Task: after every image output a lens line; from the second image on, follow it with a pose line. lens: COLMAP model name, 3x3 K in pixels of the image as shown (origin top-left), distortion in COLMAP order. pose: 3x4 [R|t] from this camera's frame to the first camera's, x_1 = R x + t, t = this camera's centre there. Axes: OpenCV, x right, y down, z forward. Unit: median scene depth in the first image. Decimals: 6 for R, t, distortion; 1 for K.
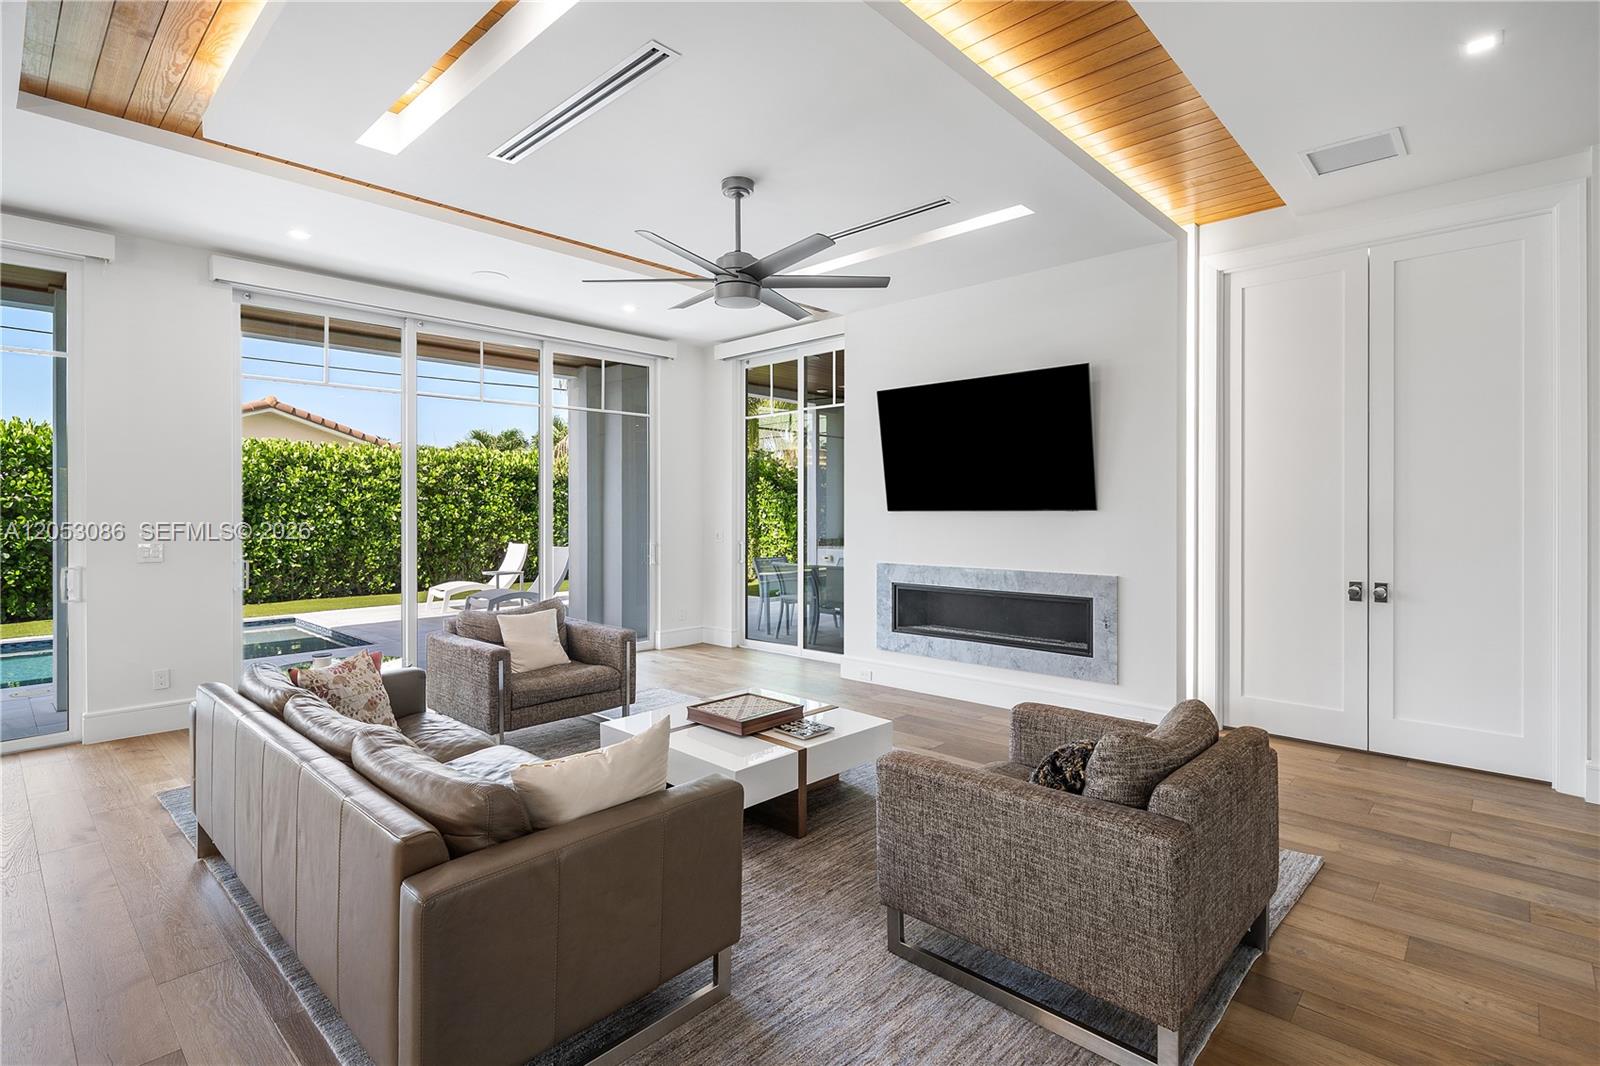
lens RADIAL K [[775.9, 0, 812.1], [0, 775.9, 520.0], [0, 0, 1]] dist [-0.003171, -0.000716]
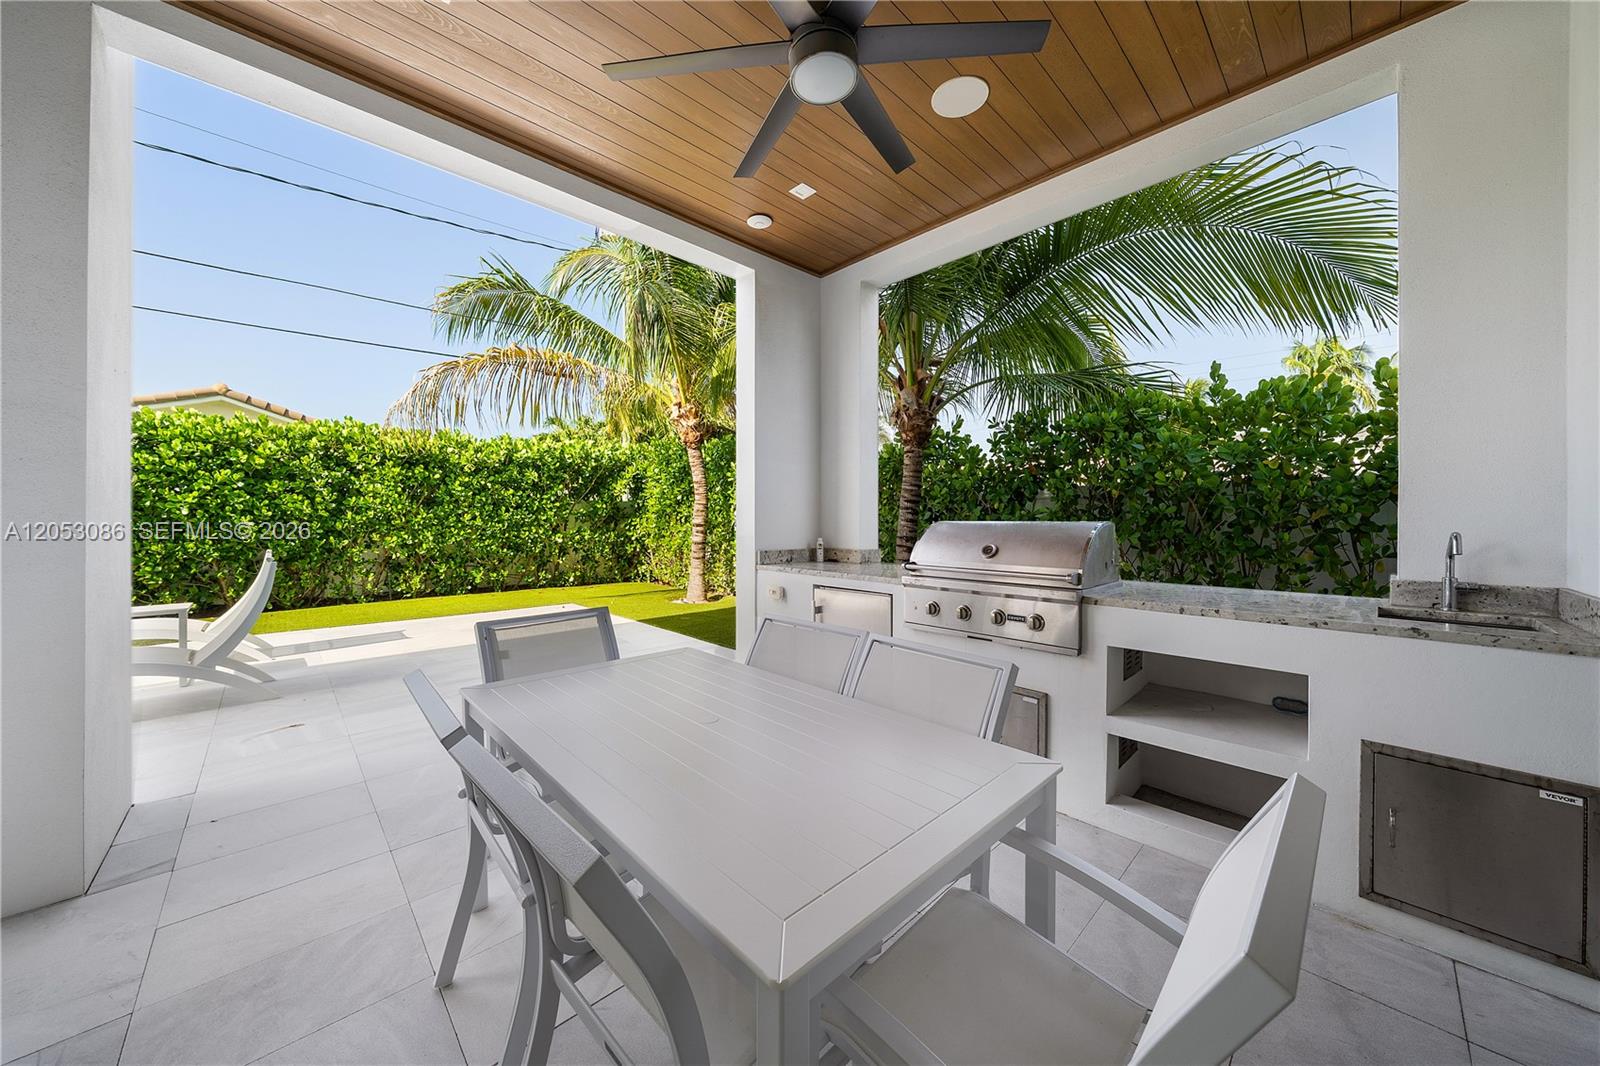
lens RADIAL K [[569.3, 0, 804.5], [0, 569.3, 526.0], [0, 0, 1]] dist [-0.000892, -0.000082]
pose [[0.996812, 0.003686, -0.079706, 0.062032], [-0.003584, 0.999993, 0.001414, 0.008189], [0.079711, -0.001124, 0.996817, 0.571869]]
